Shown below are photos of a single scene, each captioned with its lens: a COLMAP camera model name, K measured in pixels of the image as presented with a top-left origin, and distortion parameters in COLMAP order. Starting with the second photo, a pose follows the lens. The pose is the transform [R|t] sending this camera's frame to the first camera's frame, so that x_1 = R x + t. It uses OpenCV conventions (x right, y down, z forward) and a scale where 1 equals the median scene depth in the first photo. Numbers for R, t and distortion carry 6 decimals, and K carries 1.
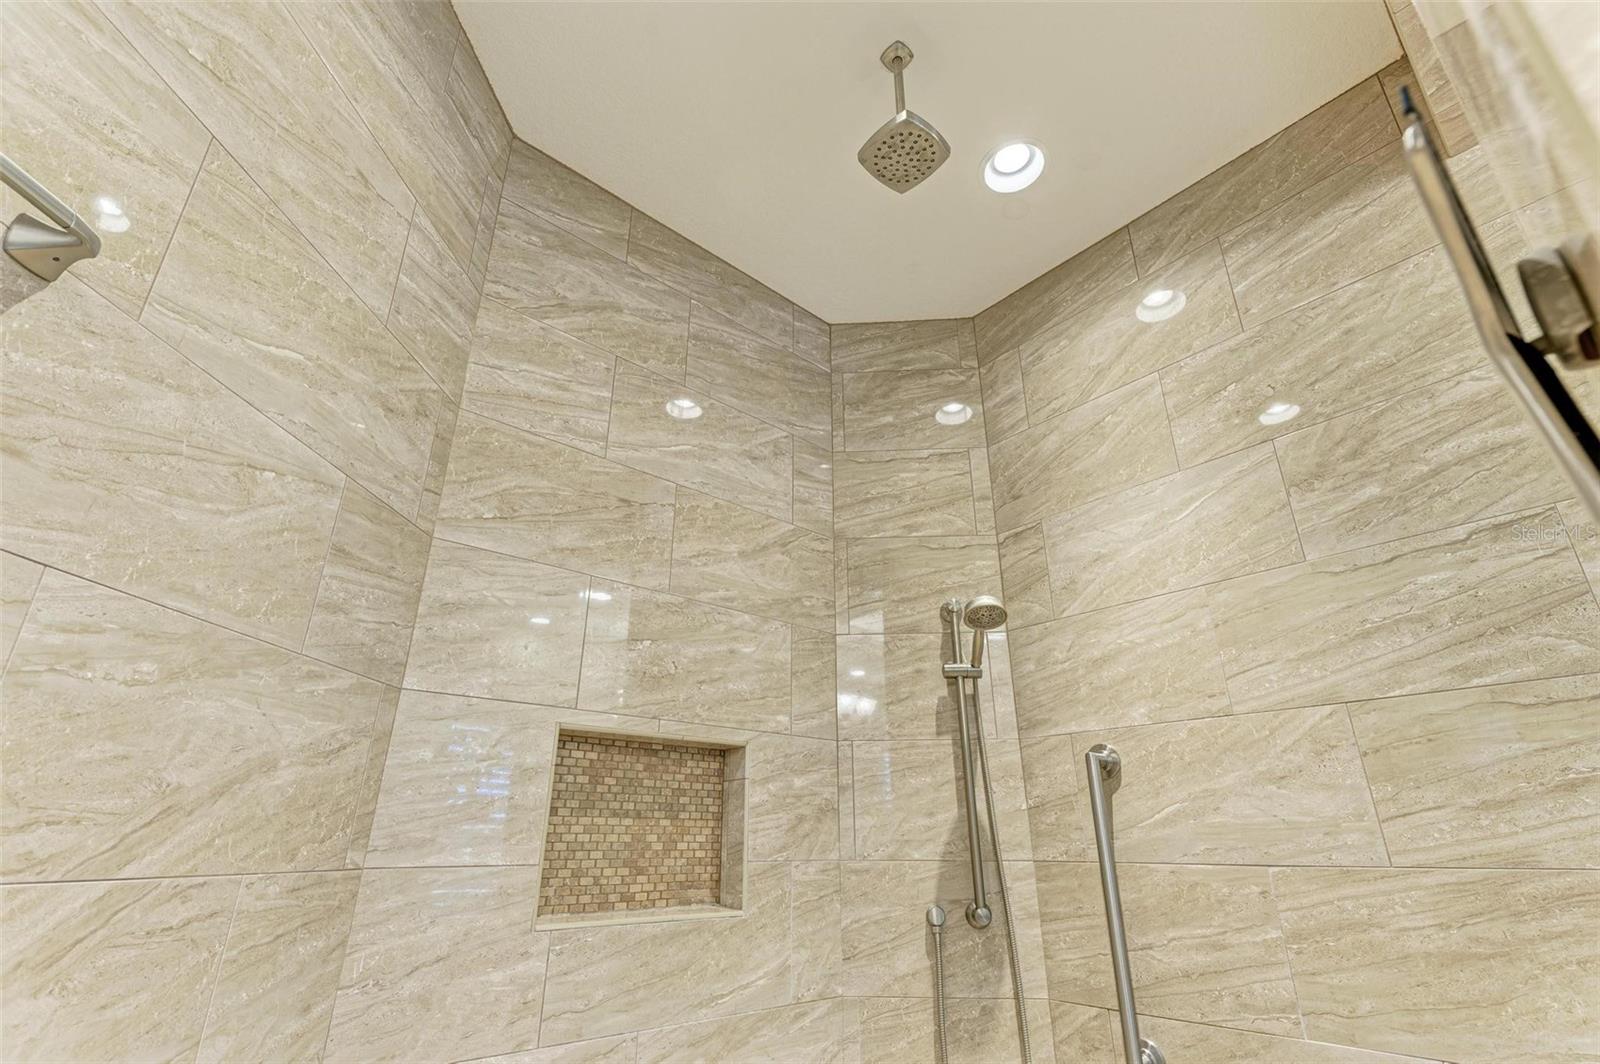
lens RADIAL K [[749.8, 0, 796.2], [0, 749.8, 533.6], [0, 0, 1]] dist [0.016422, -0.009548]
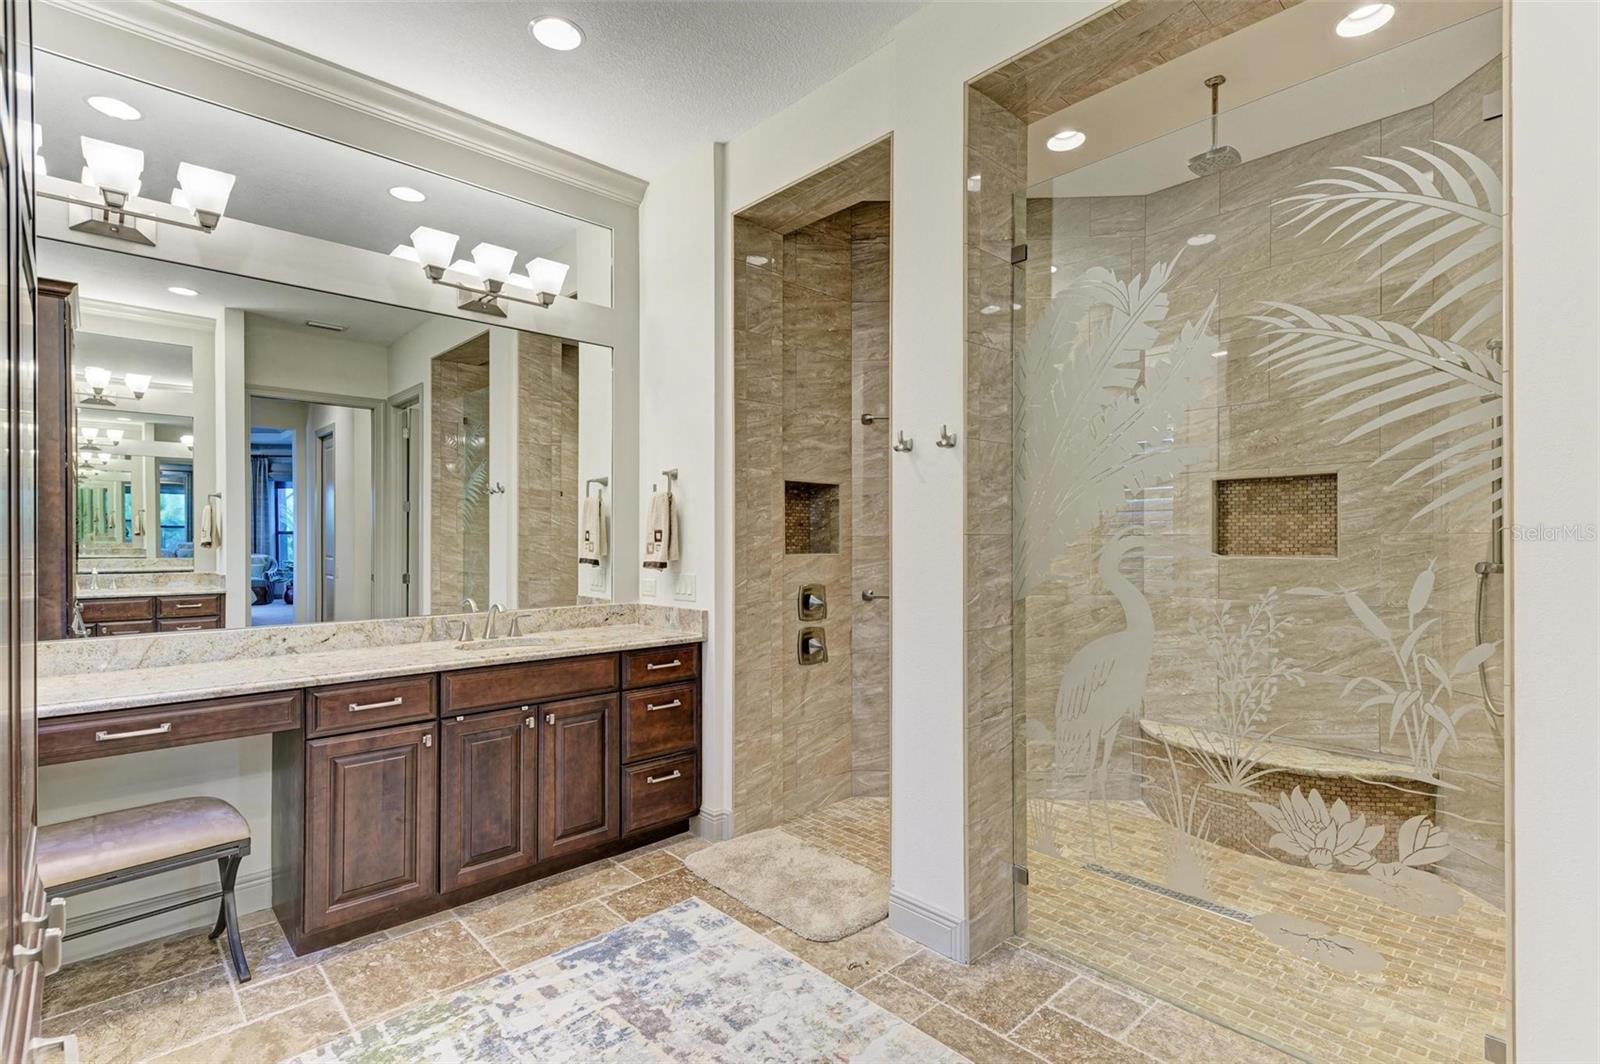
lens RADIAL K [[749.8, 0, 798.9], [0, 749.8, 537.9], [0, 0, 1]] dist [0.016422, -0.009548]
pose [[0.029925, 0.000148, -0.999552, 1.823787], [0.389987, 0.920744, 0.011812, -0.091442], [0.920334, -0.390166, 0.027496, -0.271281]]
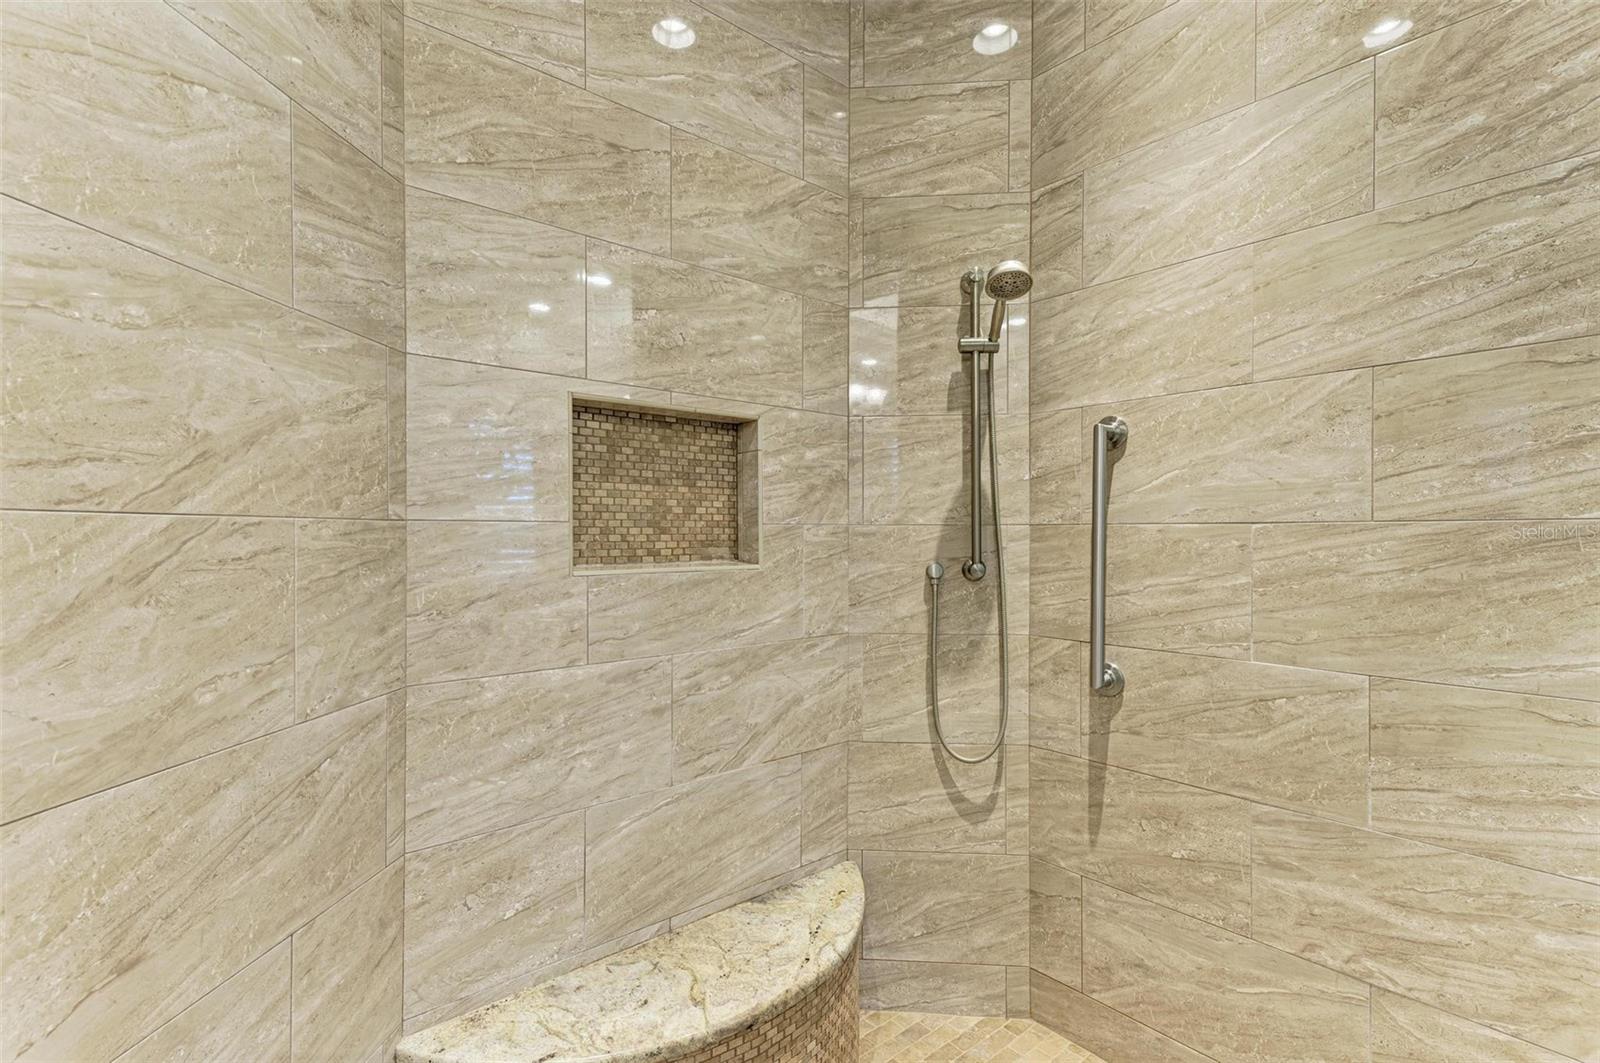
lens RADIAL K [[749.8, 0, 794.6], [0, 749.8, 542.2], [0, 0, 1]] dist [0.016422, -0.009548]
pose [[0.999891, -0.001692, -0.014638, -0.003617], [0.007314, 0.919352, 0.393369, 0.041949], [0.012792, -0.393433, 0.919264, 0.006236]]
